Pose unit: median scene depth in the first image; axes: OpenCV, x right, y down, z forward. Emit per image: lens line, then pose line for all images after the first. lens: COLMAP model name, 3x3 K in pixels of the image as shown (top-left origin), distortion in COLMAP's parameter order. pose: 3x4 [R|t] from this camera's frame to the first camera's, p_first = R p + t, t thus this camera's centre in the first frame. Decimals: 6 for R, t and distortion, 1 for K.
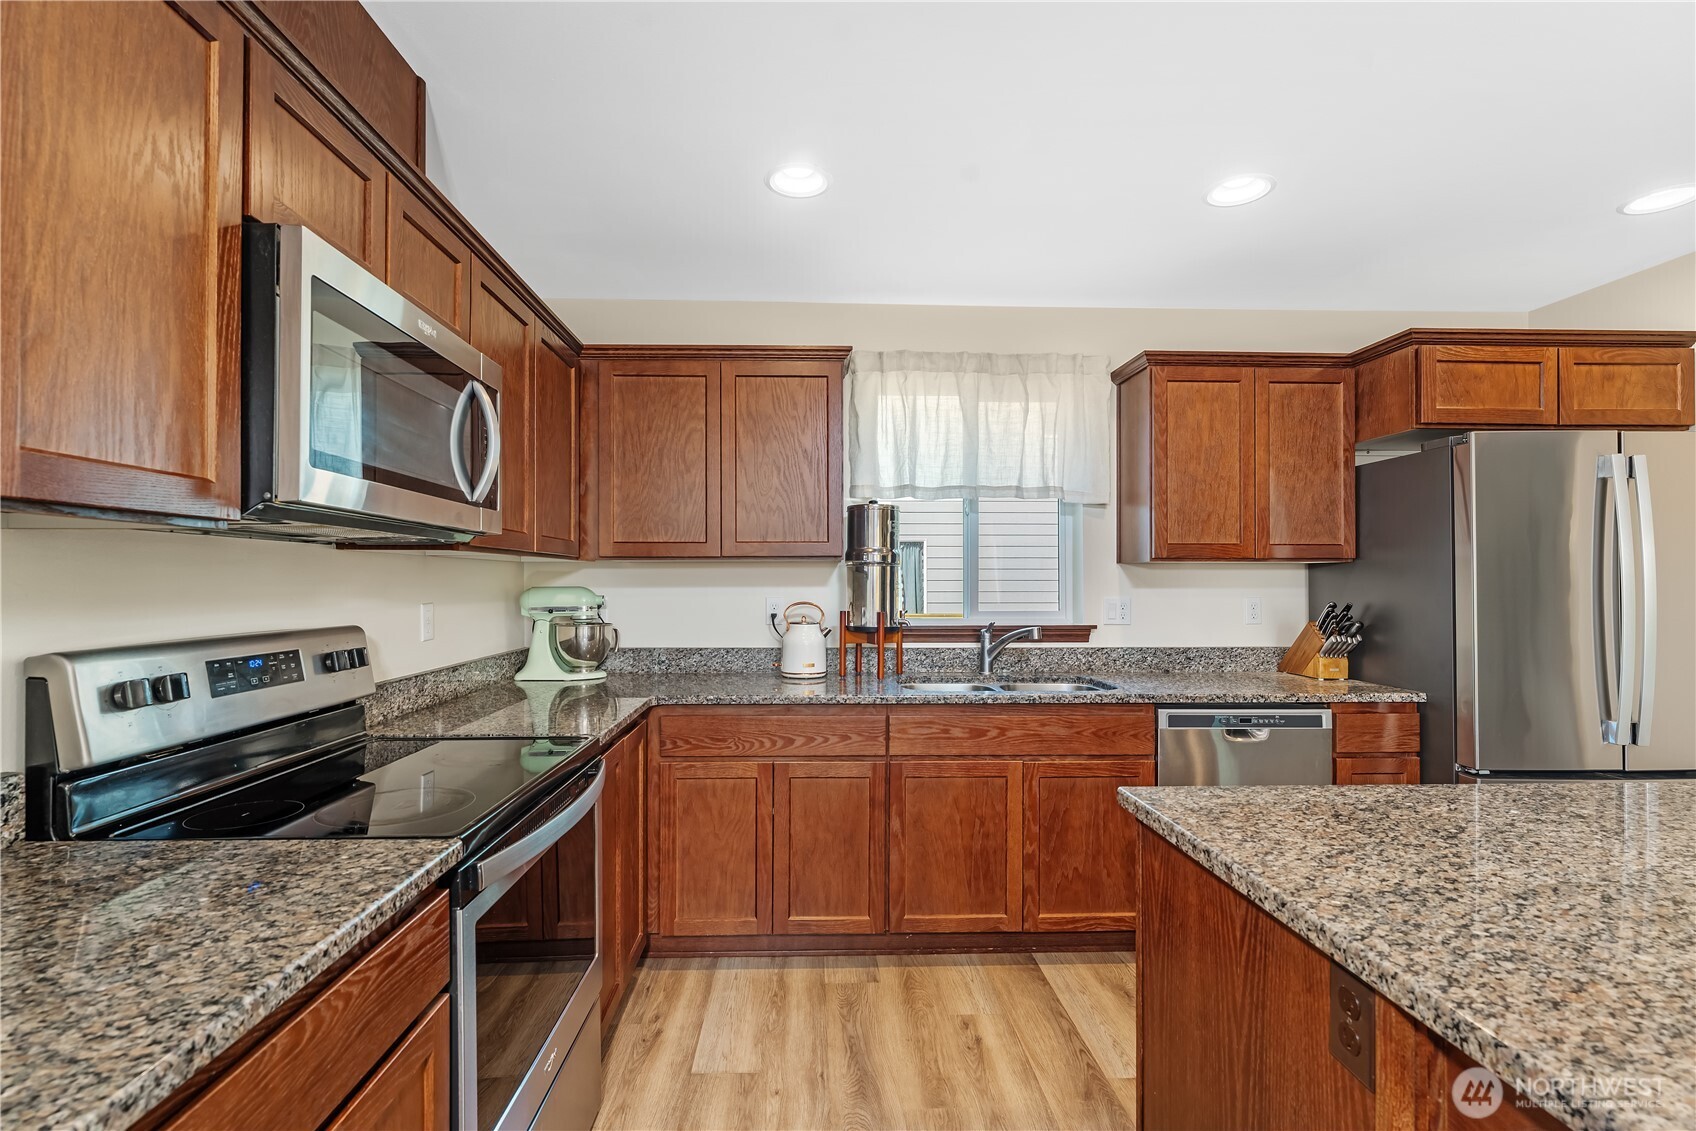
lens RADIAL K [[764.5, 0, 848.0], [0, 764.5, 565.5], [0, 0, 1]] dist [0.000807, 0.000147]
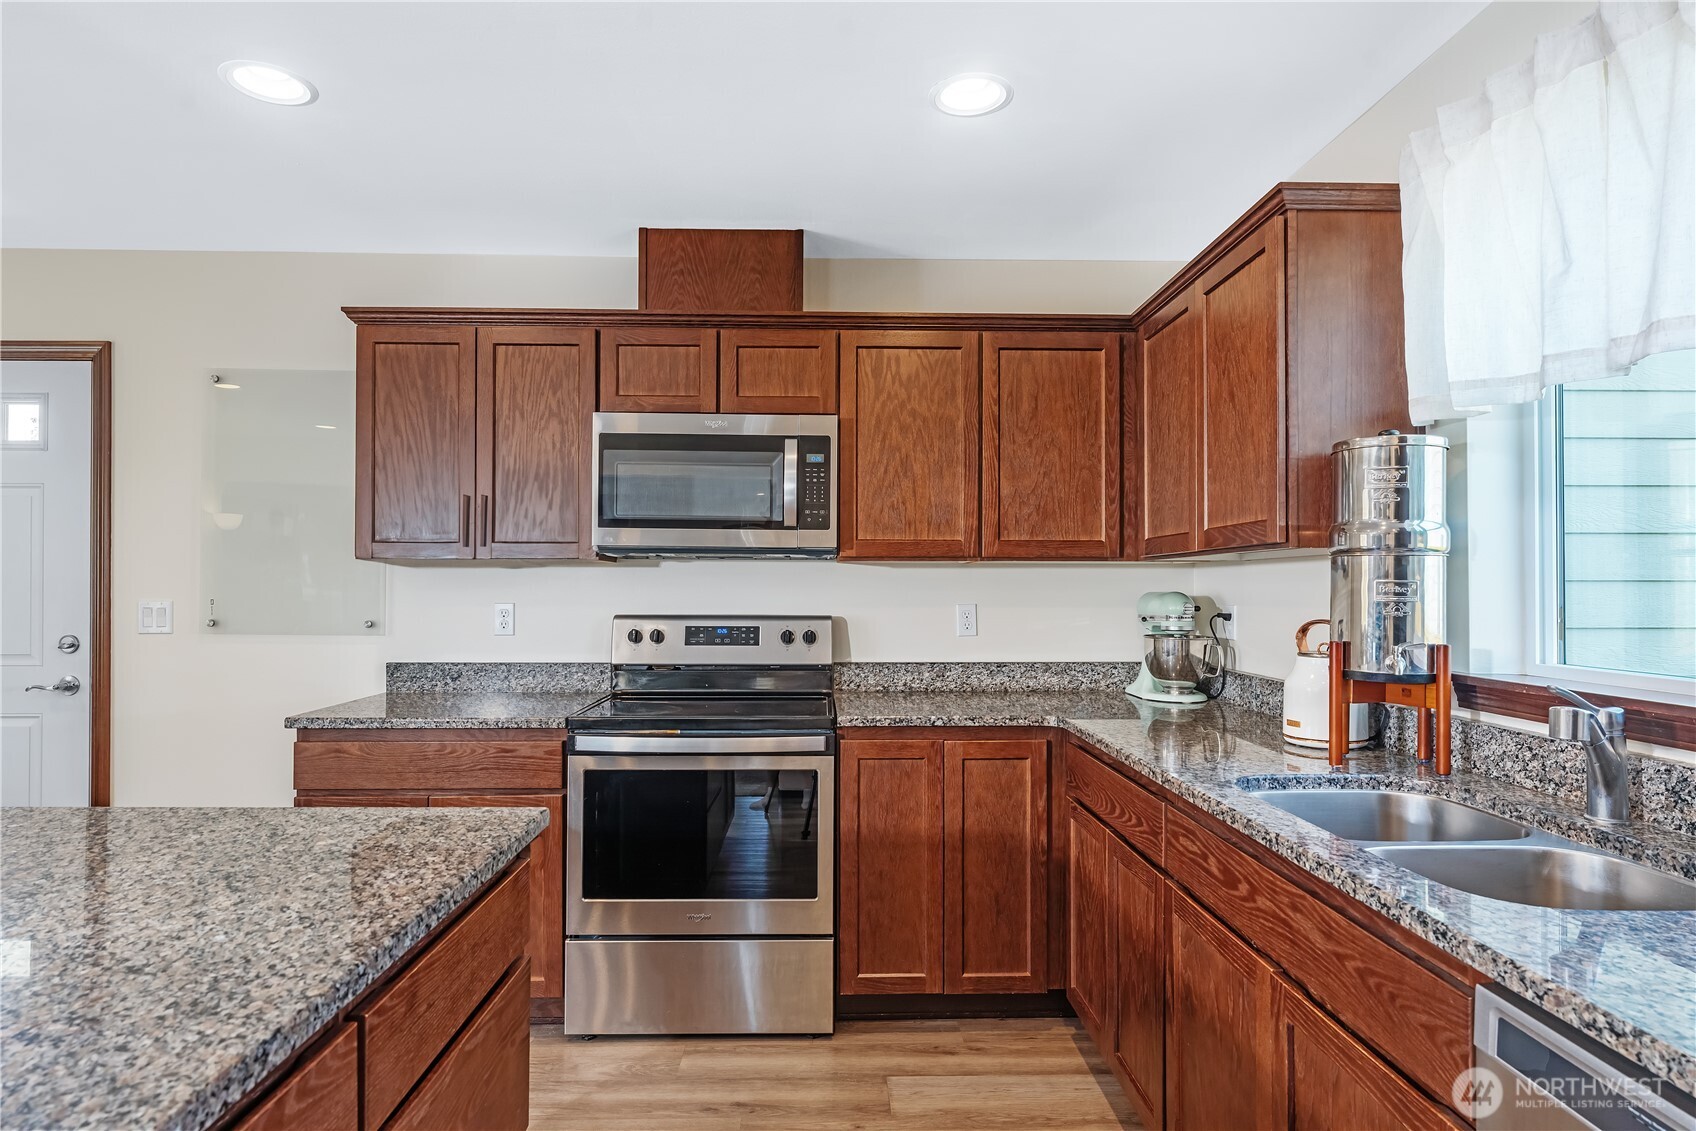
lens RADIAL K [[951.5, 0, 848.0], [0, 951.5, 565.5], [0, 0, 1]] dist [0.001375, -0.001189]
pose [[-0.011110, -0.023798, -0.999655, 0.745519], [0.018462, 0.999541, -0.024001, 0.017662], [0.999768, -0.018722, -0.010665, 0.687911]]
